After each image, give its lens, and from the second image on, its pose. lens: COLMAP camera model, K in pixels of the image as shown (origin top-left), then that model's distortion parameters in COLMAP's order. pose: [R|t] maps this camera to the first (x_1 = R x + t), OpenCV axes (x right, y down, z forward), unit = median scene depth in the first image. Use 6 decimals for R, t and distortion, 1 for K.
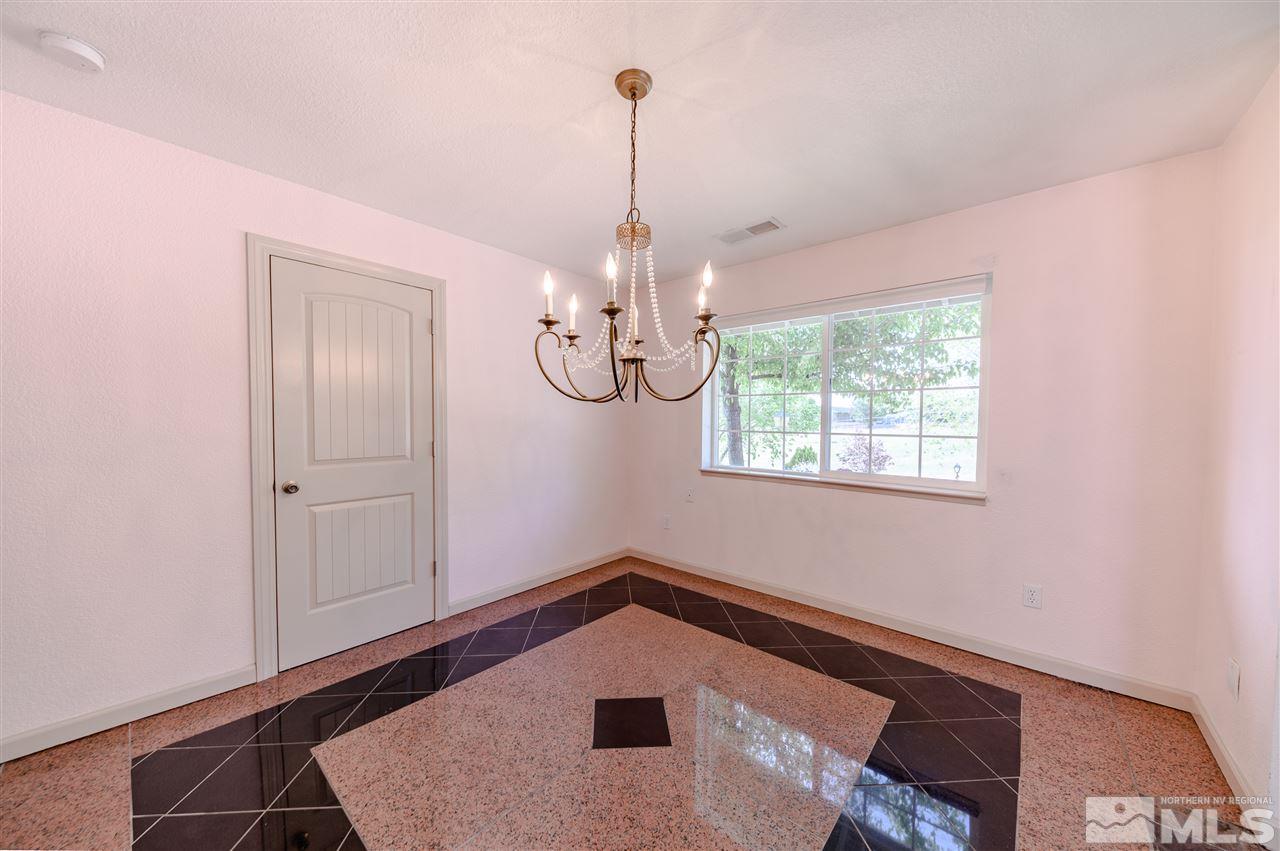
lens RADIAL K [[444.0, 0, 641.9], [0, 444.0, 431.1], [0, 0, 1]] dist [0.013090, -0.007644]
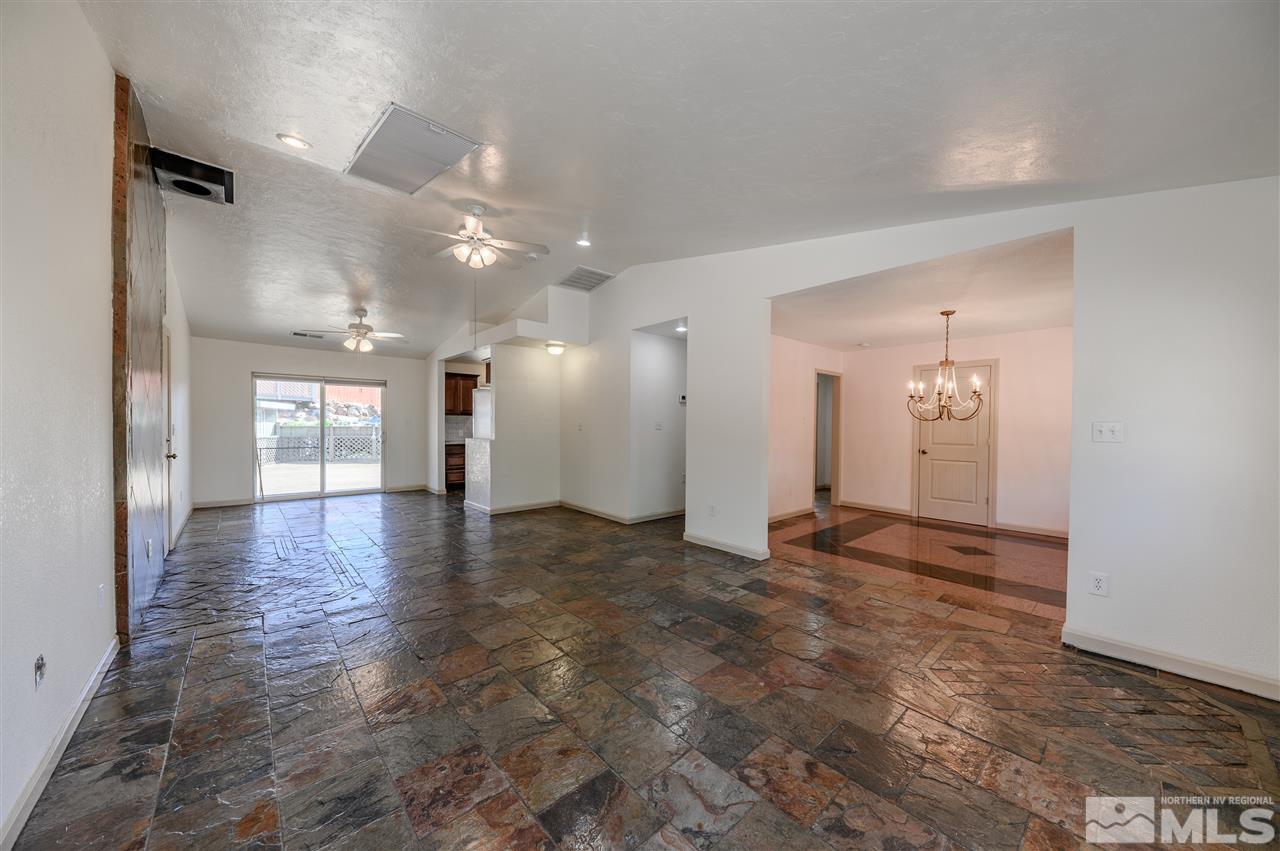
lens RADIAL K [[444.0, 0, 641.9], [0, 444.0, 431.1], [0, 0, 1]] dist [0.013090, -0.007644]
pose [[-0.117010, 0.009986, -0.993080, 2.230984], [-0.035308, 0.999275, 0.014208, 0.019633], [0.992503, 0.036727, -0.116573, -0.446083]]
